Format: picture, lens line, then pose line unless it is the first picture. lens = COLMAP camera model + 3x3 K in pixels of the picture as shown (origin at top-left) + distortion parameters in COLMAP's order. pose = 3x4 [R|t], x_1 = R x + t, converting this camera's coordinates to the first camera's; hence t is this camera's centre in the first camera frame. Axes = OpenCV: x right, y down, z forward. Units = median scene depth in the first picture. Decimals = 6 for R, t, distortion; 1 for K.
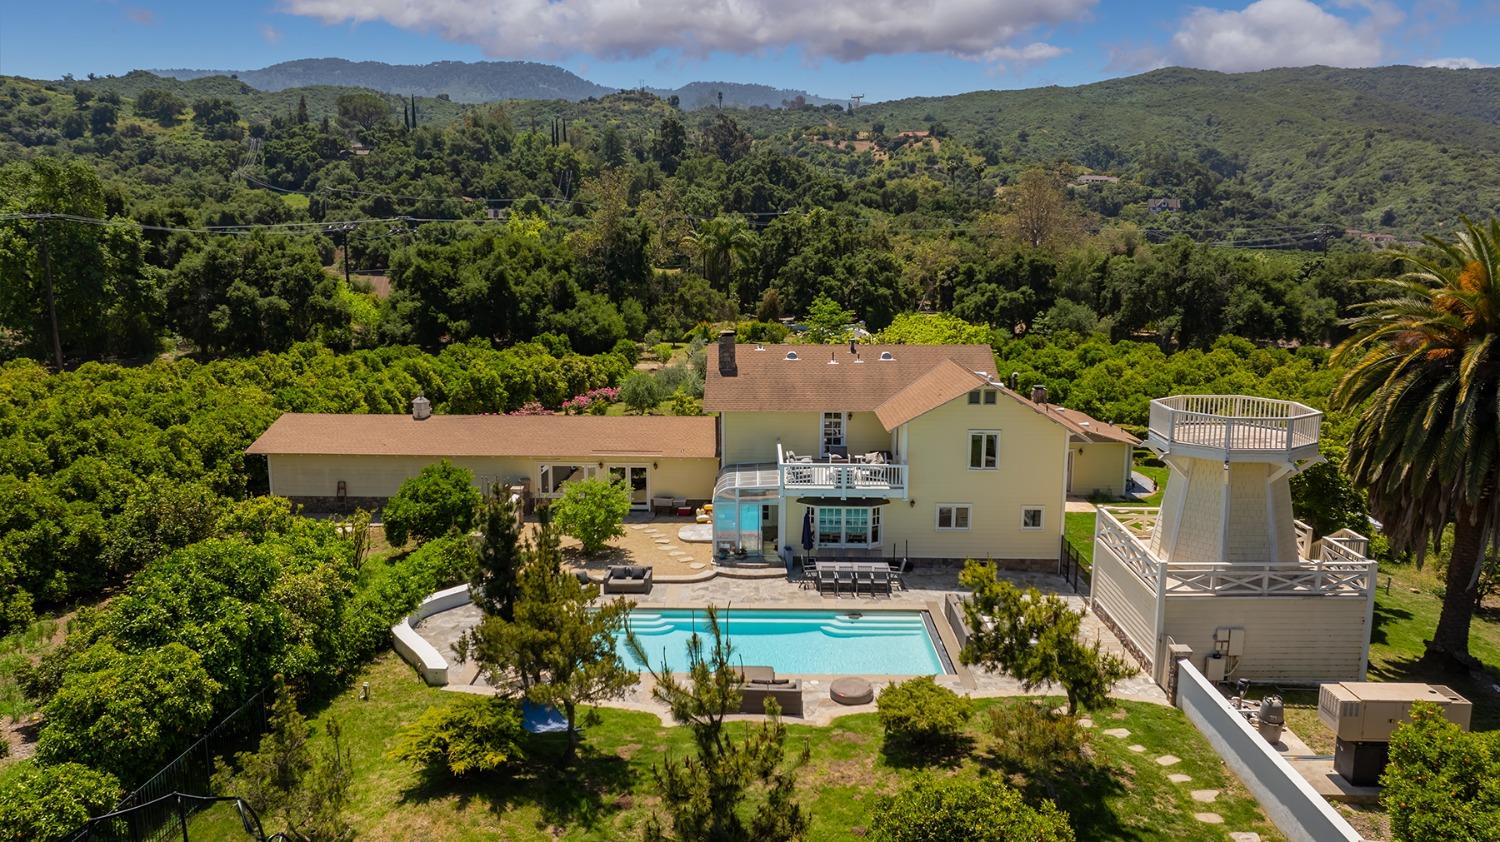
lens RADIAL K [[1030.2, 0, 750.0], [0, 1030.2, 421.0], [0, 0, 1]] dist [-0.072153, 0.074877]
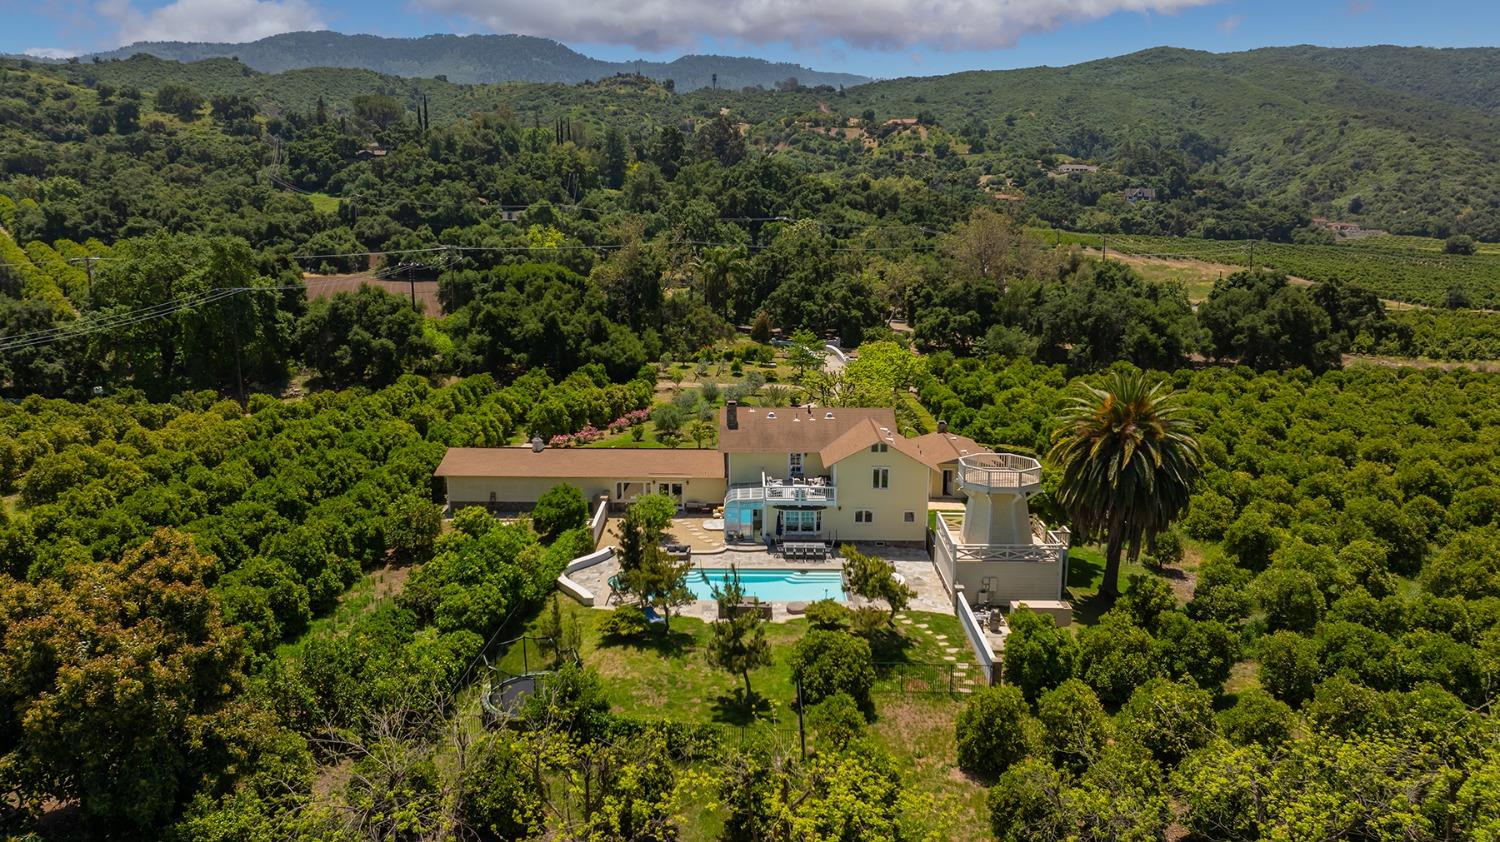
lens RADIAL K [[1030.2, 0, 750.0], [0, 1030.2, 421.0], [0, 0, 1]] dist [-0.072153, 0.074877]
pose [[0.999981, -0.000452, 0.006216, -0.001014], [0.000285, 0.999638, 0.026887, -0.029377], [-0.006226, -0.026885, 0.999619, -0.187426]]
